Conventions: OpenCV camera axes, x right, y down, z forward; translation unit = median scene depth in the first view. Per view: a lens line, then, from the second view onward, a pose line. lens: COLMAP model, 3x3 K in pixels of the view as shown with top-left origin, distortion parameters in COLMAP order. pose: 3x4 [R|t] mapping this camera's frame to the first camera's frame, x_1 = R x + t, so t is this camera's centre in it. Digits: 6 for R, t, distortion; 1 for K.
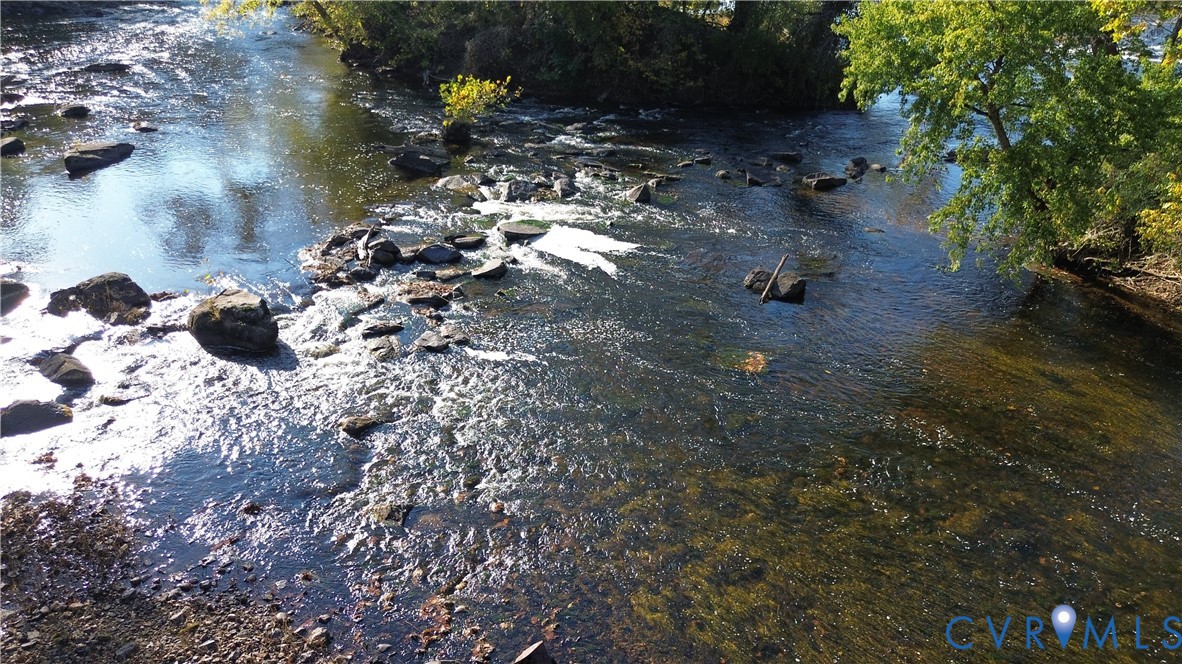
lens RADIAL K [[813.9, 0, 598.1], [0, 813.9, 331.7], [0, 0, 1]] dist [-0.005490, -0.007167]
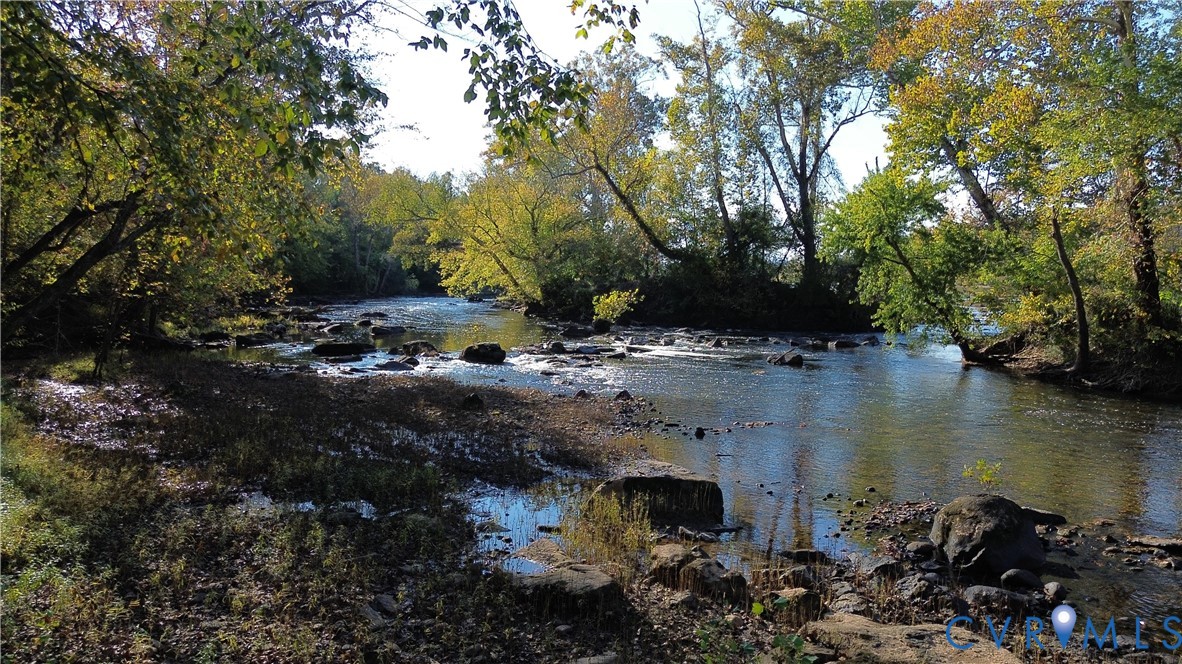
lens RADIAL K [[813.9, 0, 587.5], [0, 813.9, 332.7], [0, 0, 1]] dist [-0.005490, -0.007167]
pose [[0.983362, 0.002769, -0.181636, 0.065949], [-0.074996, 0.916886, -0.392040, 0.307354], [0.165454, 0.399140, 0.901839, -0.320824]]
